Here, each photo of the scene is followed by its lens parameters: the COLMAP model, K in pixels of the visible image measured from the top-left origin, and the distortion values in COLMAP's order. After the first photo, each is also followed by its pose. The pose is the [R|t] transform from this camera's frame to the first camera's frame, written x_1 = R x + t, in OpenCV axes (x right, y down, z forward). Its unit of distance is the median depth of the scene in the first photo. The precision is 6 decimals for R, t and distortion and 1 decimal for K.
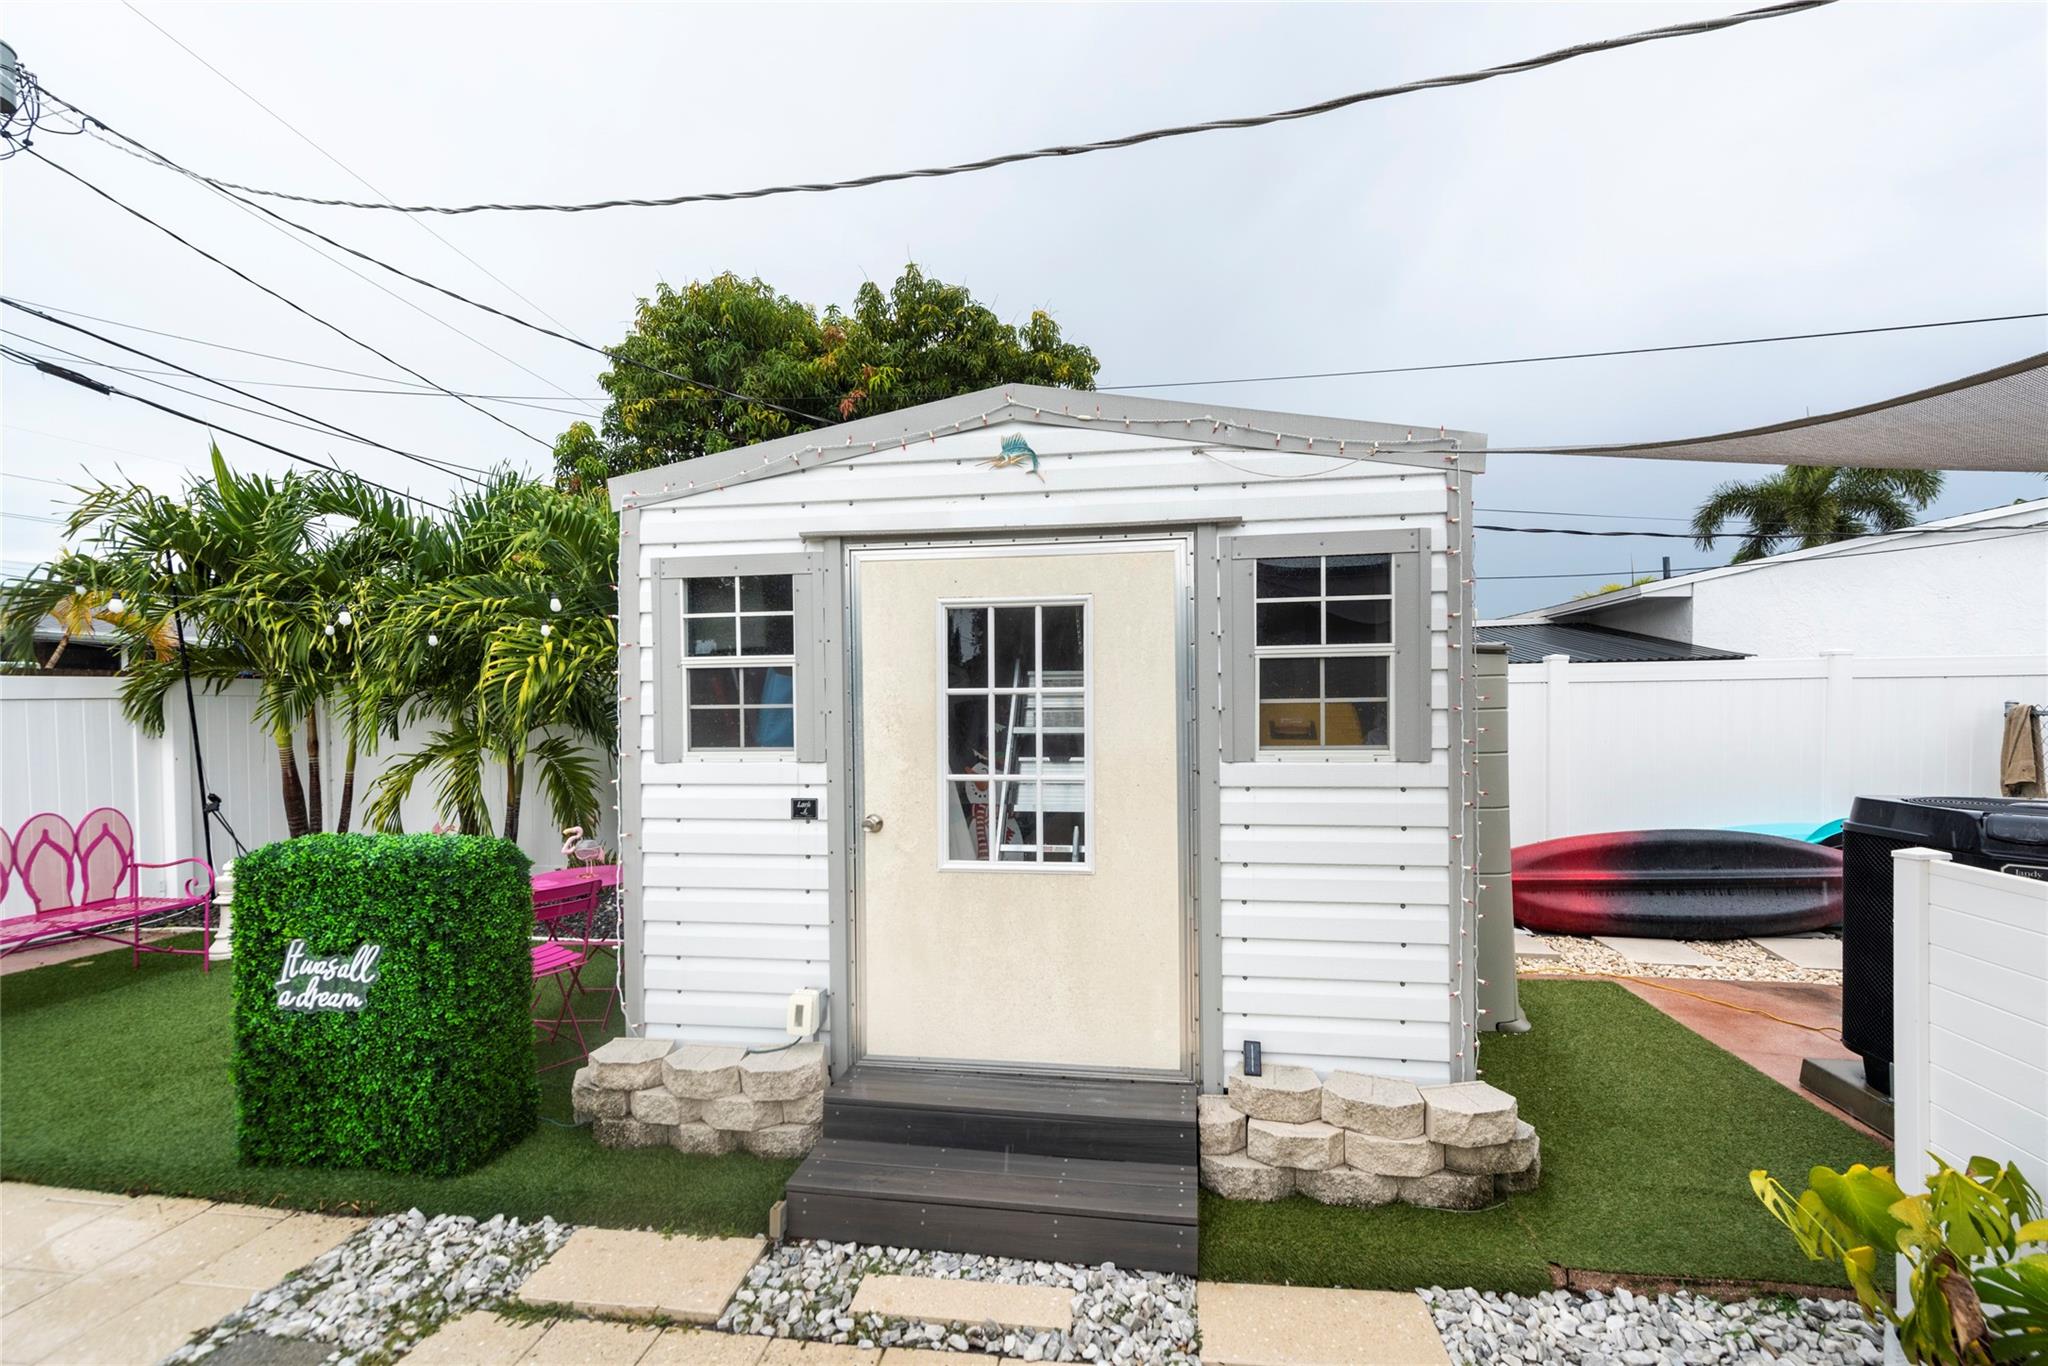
lens RADIAL K [[815.5, 0, 1045.7], [0, 815.5, 715.2], [0, 0, 1]] dist [0.016208, -0.000152]
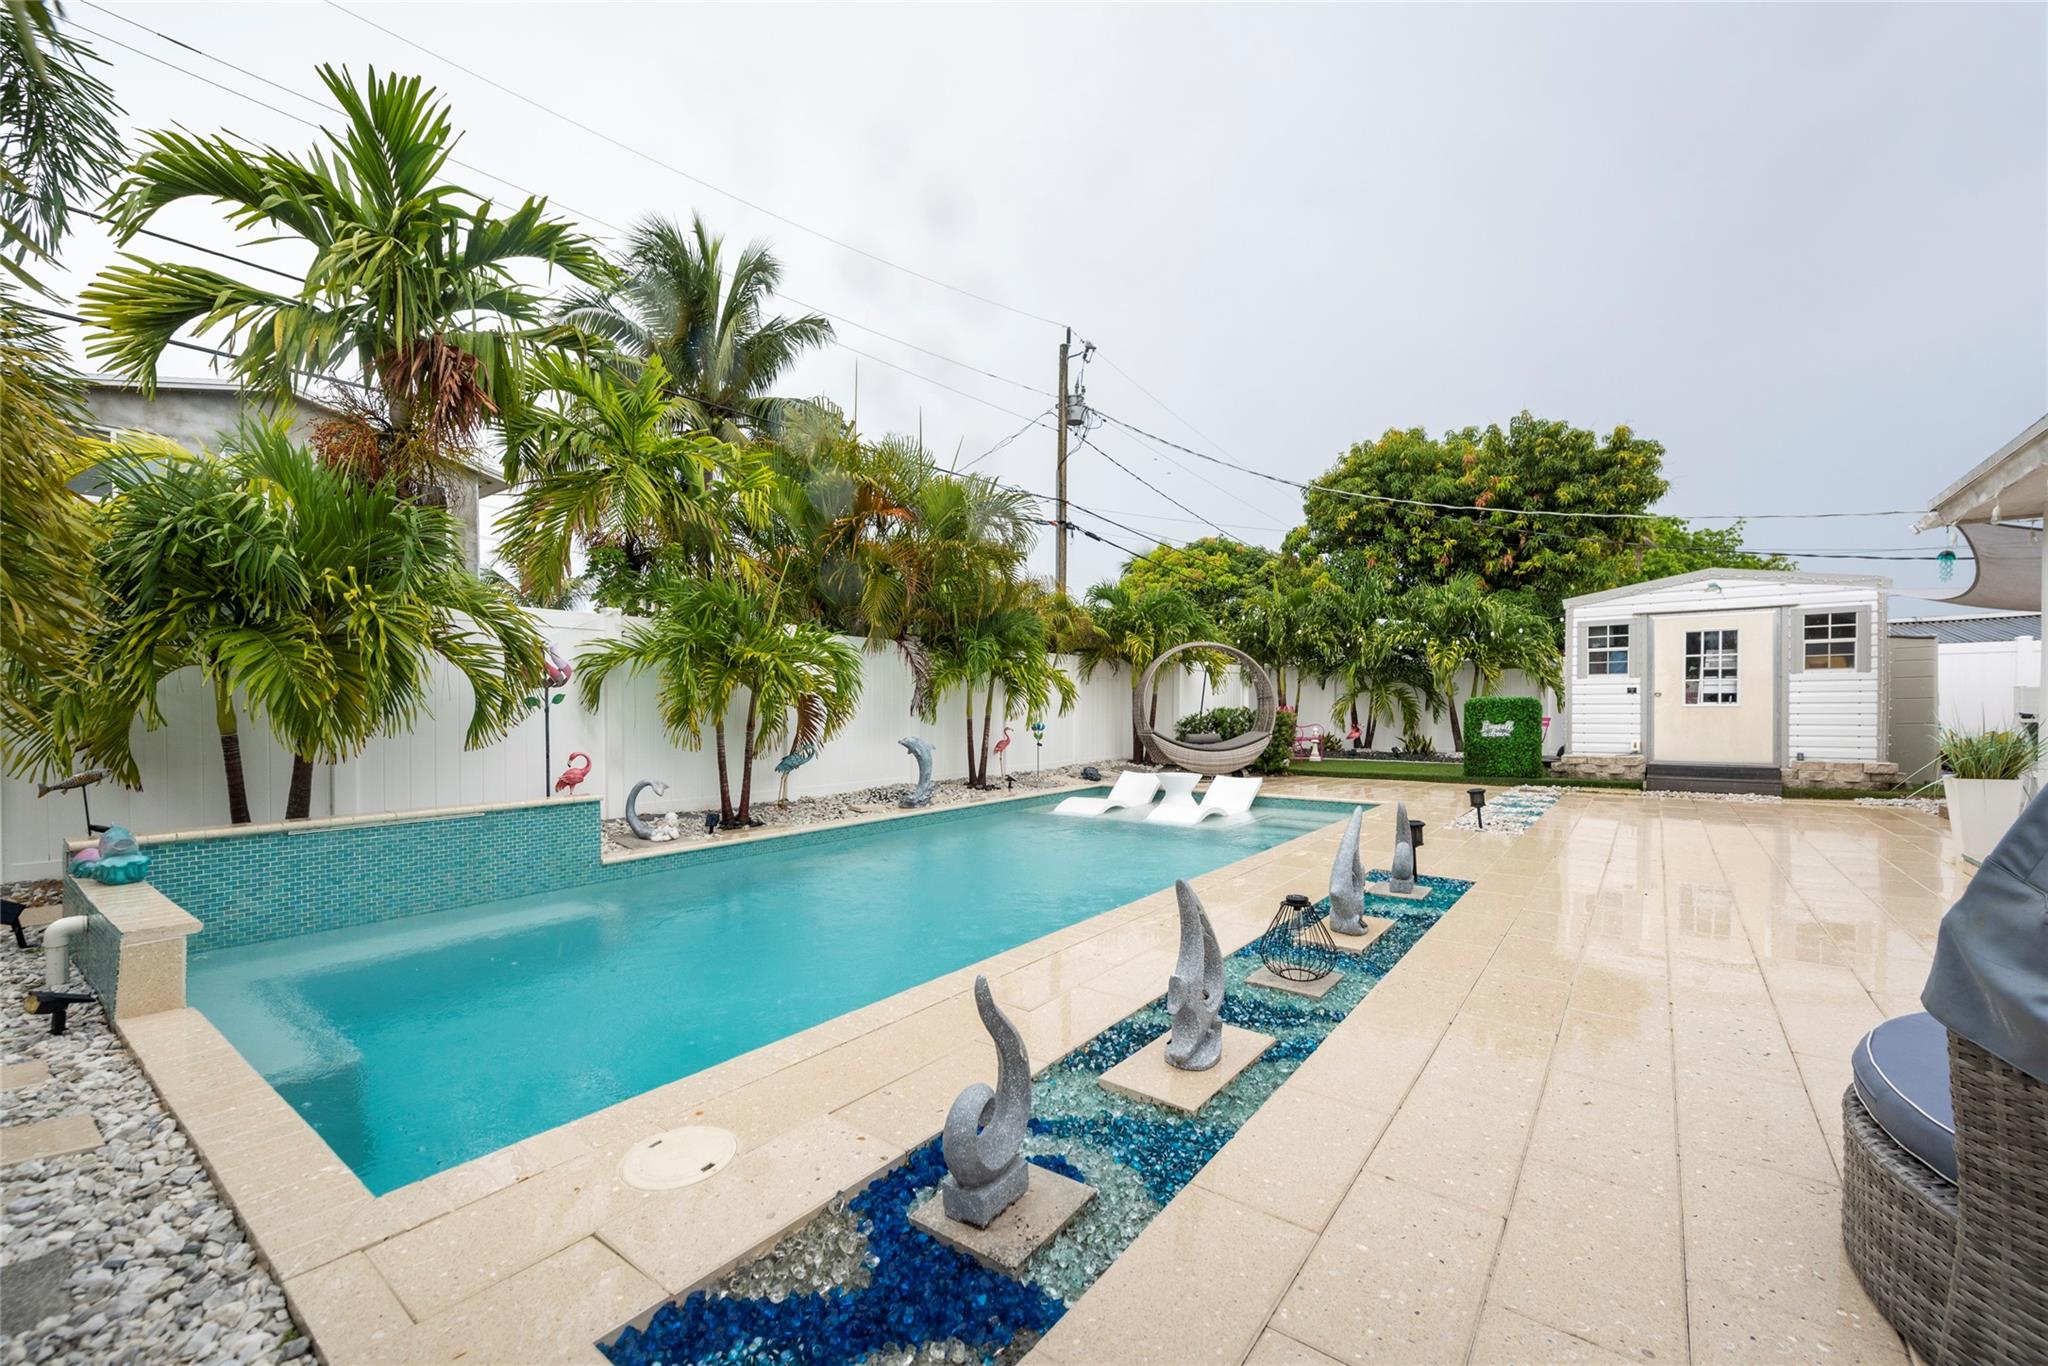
lens RADIAL K [[815.5, 0, 1045.7], [0, 815.5, 715.2], [0, 0, 1]] dist [0.016208, -0.000152]
pose [[0.882649, 0.009550, -0.469935, -0.894979], [-0.009895, 0.999950, 0.001735, 0.250302], [0.469928, 0.003119, 0.882699, -3.476868]]
